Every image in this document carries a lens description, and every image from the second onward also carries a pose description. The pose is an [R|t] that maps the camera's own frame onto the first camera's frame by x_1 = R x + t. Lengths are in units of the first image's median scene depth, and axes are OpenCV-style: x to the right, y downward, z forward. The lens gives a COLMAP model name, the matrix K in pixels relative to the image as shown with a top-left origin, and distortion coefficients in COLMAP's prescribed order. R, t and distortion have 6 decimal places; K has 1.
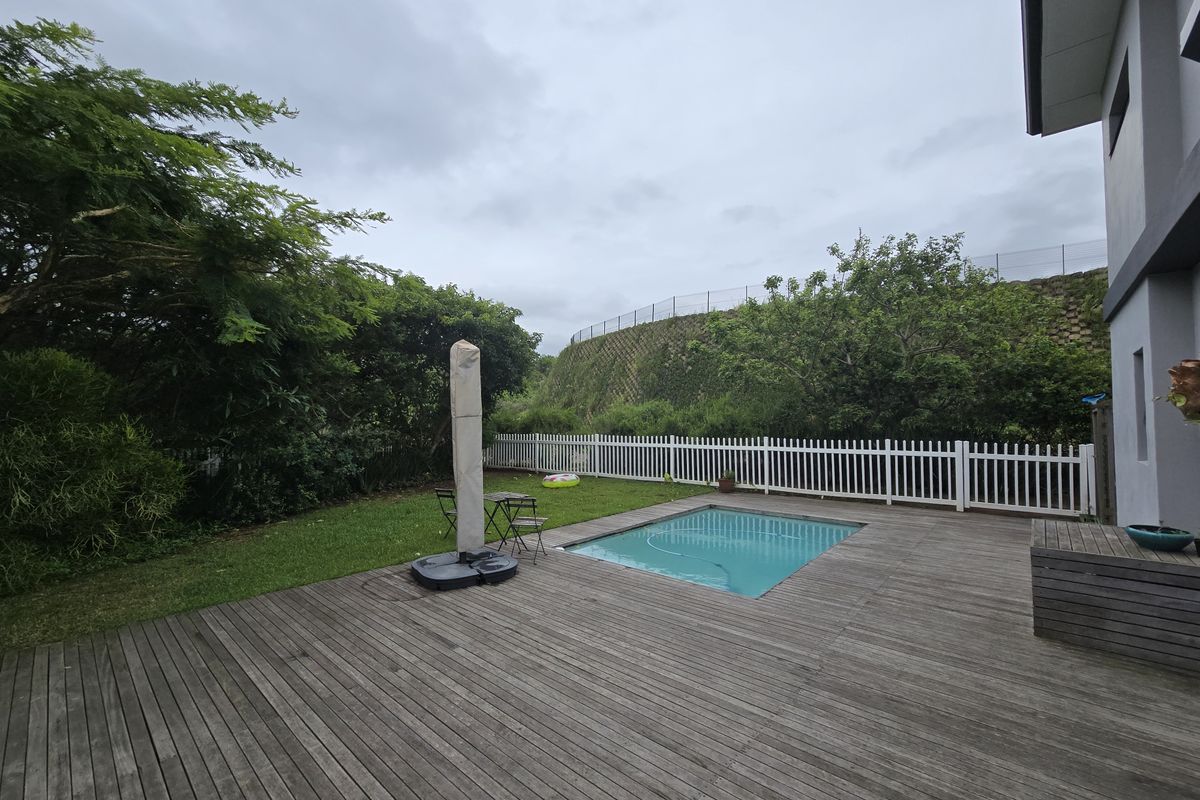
lens RADIAL K [[492.4, 0, 600.0], [0, 492.4, 400.0], [0, 0, 1]] dist [-0.000768, -0.000444]
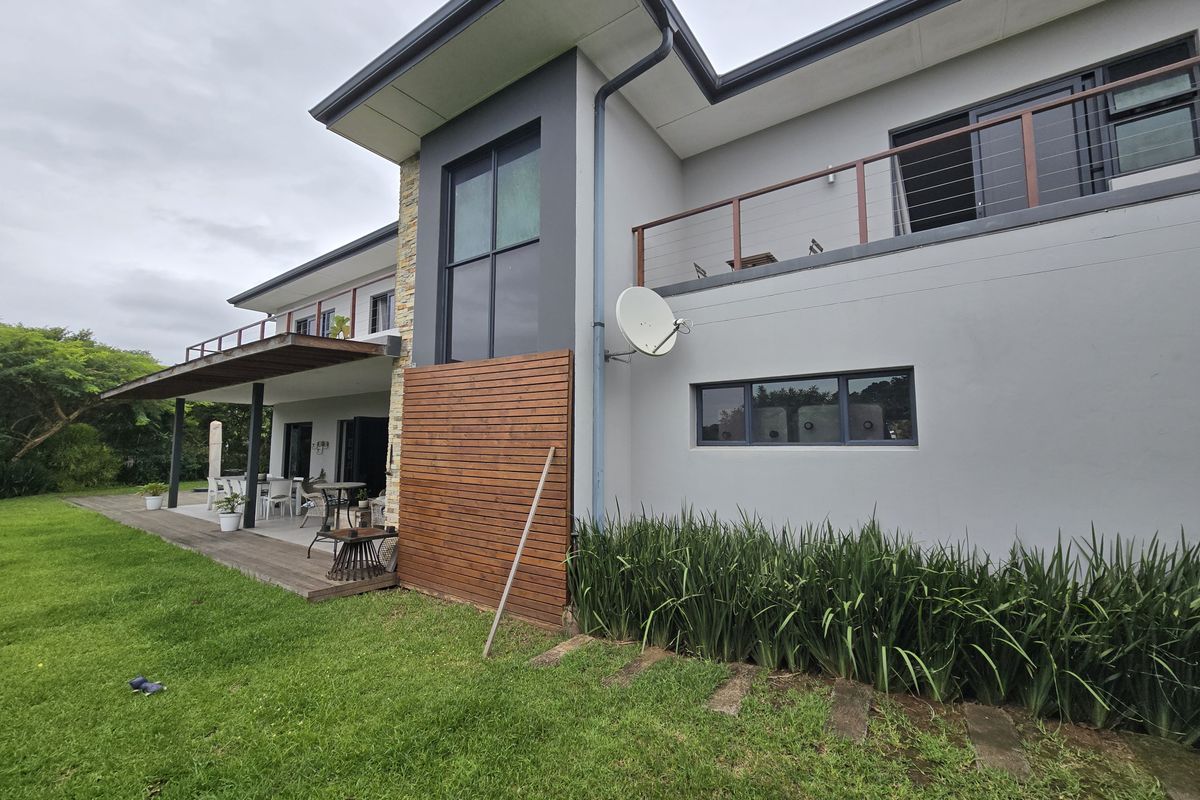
lens RADIAL K [[492.4, 0, 600.0], [0, 492.4, 400.0], [0, 0, 1]] dist [-0.000768, -0.000444]
pose [[0.995110, 0.014091, 0.097766, 1.980580], [-0.008920, 0.998548, -0.053135, -0.109745], [-0.098372, 0.052003, 0.993790, -2.569309]]
